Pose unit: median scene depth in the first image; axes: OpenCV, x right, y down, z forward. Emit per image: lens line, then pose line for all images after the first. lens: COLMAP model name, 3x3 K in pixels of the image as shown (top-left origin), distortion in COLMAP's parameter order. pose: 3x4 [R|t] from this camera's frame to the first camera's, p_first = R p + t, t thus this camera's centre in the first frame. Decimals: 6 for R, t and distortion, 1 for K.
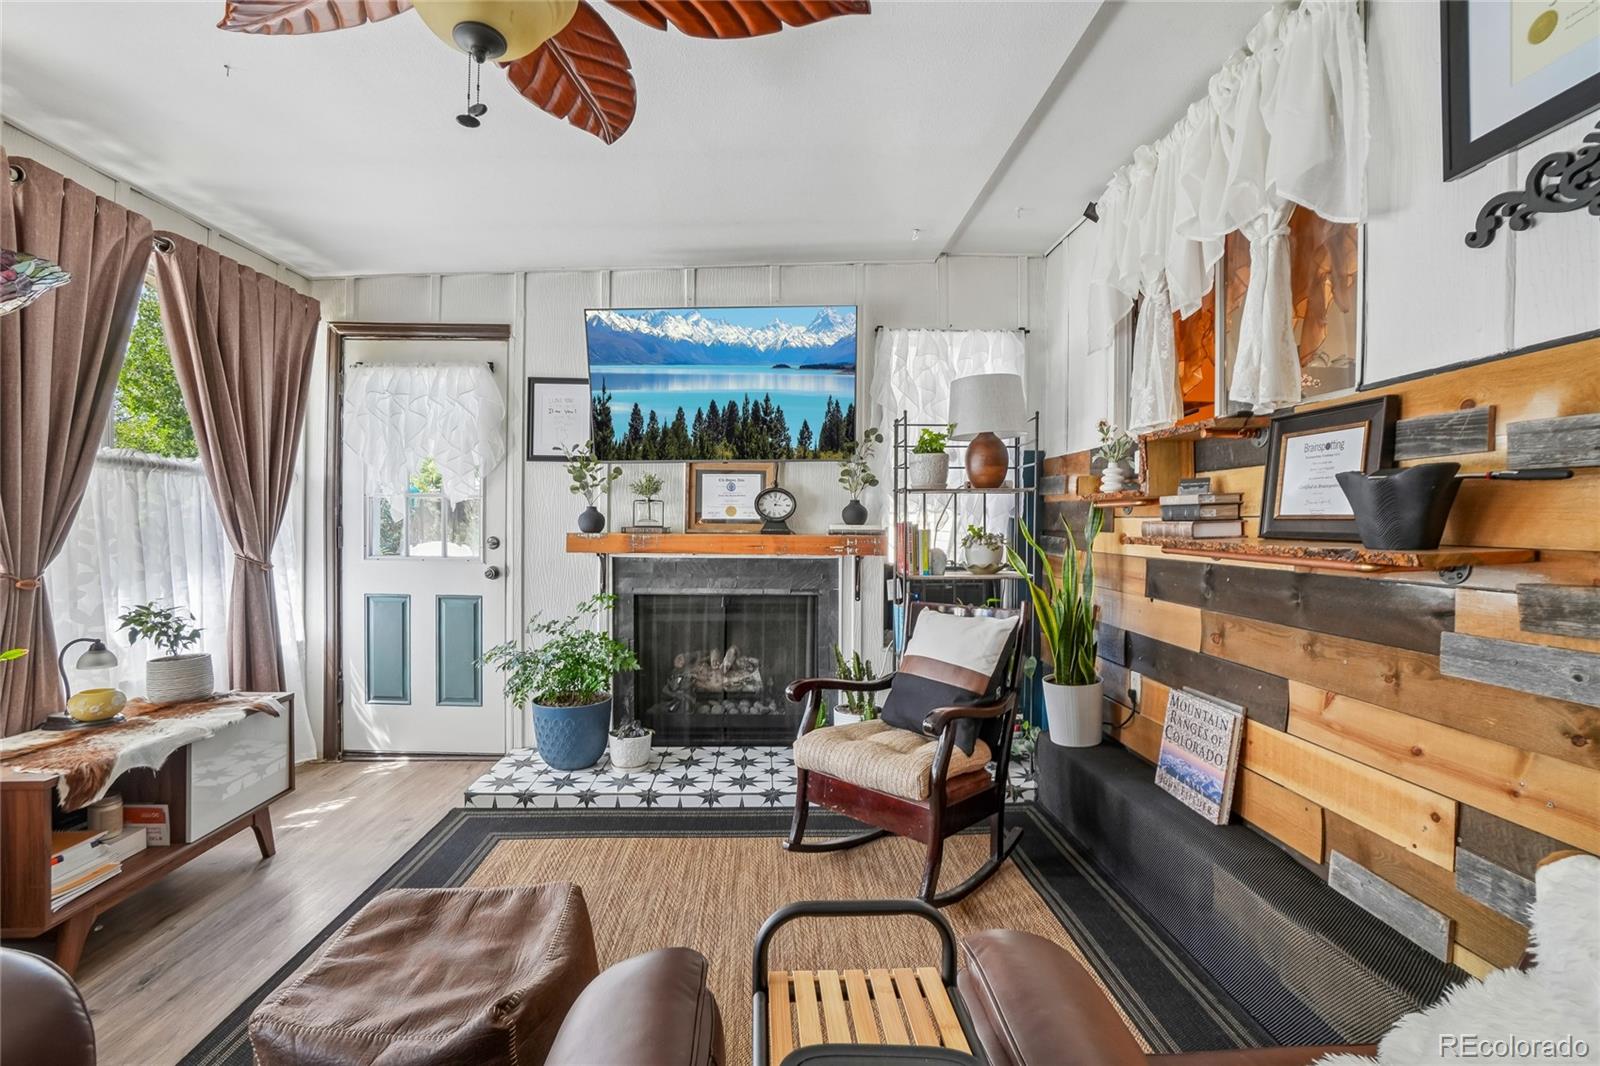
lens RADIAL K [[737.0, 0, 793.2], [0, 737.0, 531.5], [0, 0, 1]] dist [-0.040577, 0.012140]
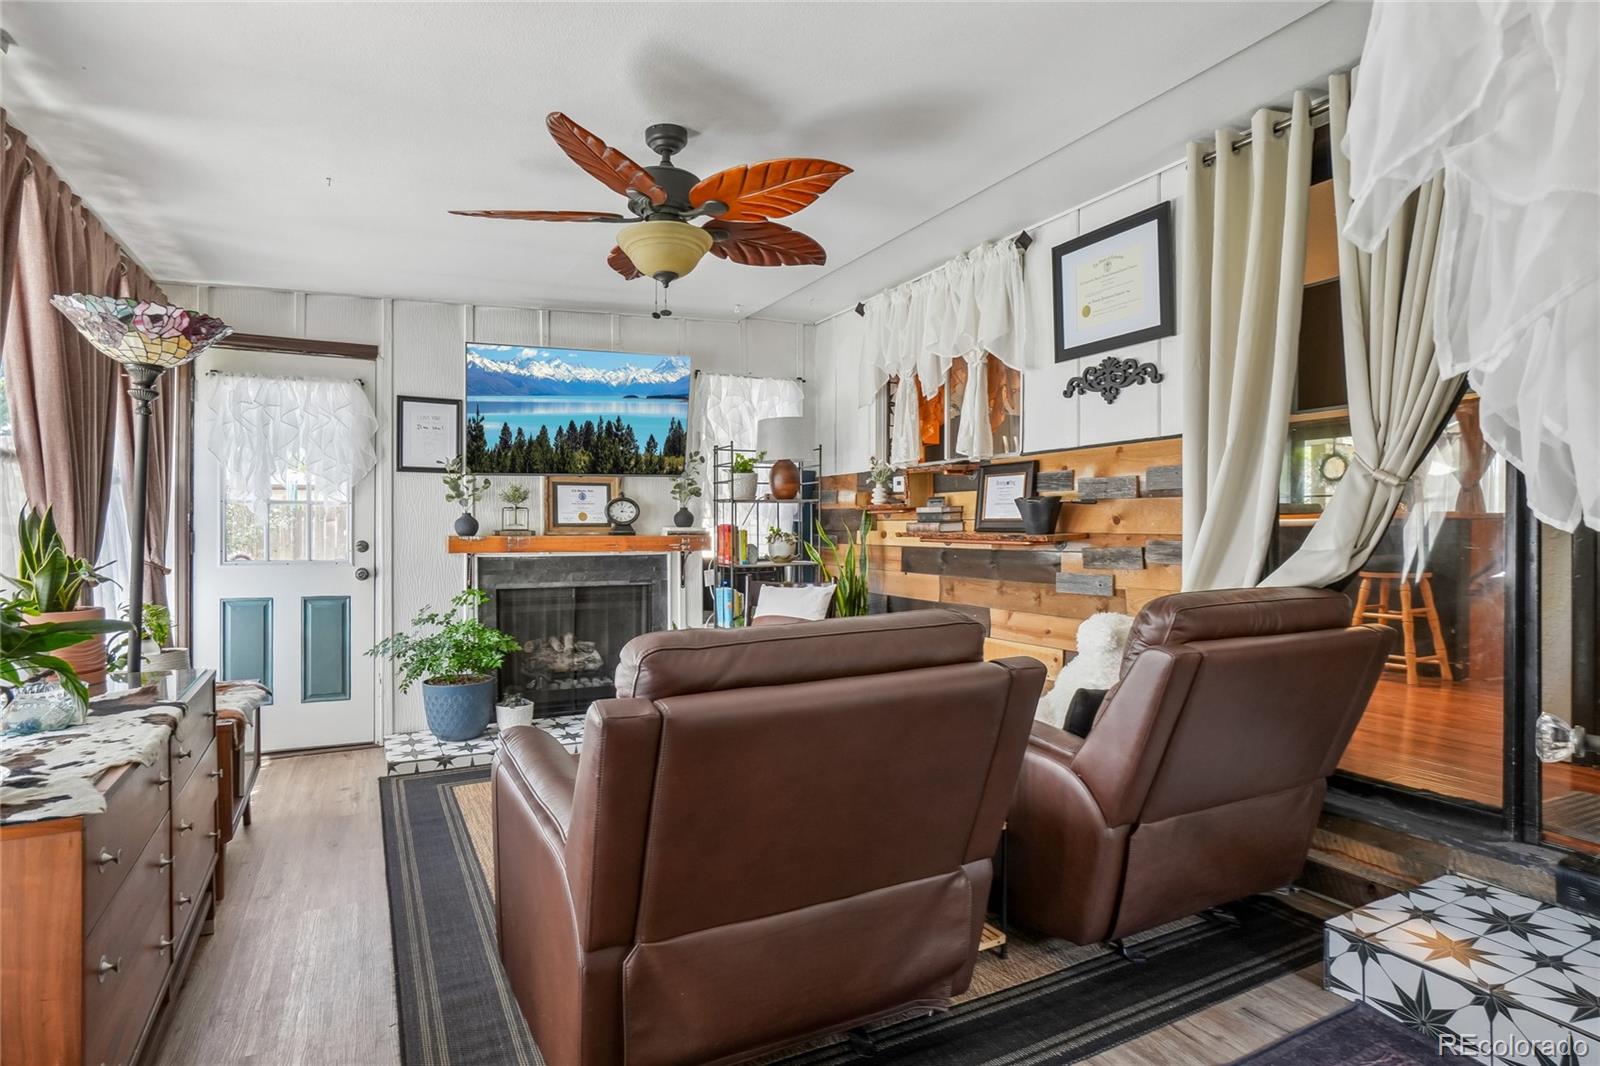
lens RADIAL K [[846.9, 0, 789.0], [0, 846.9, 532.4], [0, 0, 1]] dist [-0.019909, 0.003622]
pose [[0.909396, -0.009429, 0.415824, -0.389951], [0.012255, 0.999916, -0.004129, 0.008621], [-0.415750, 0.008851, 0.909436, -0.431699]]
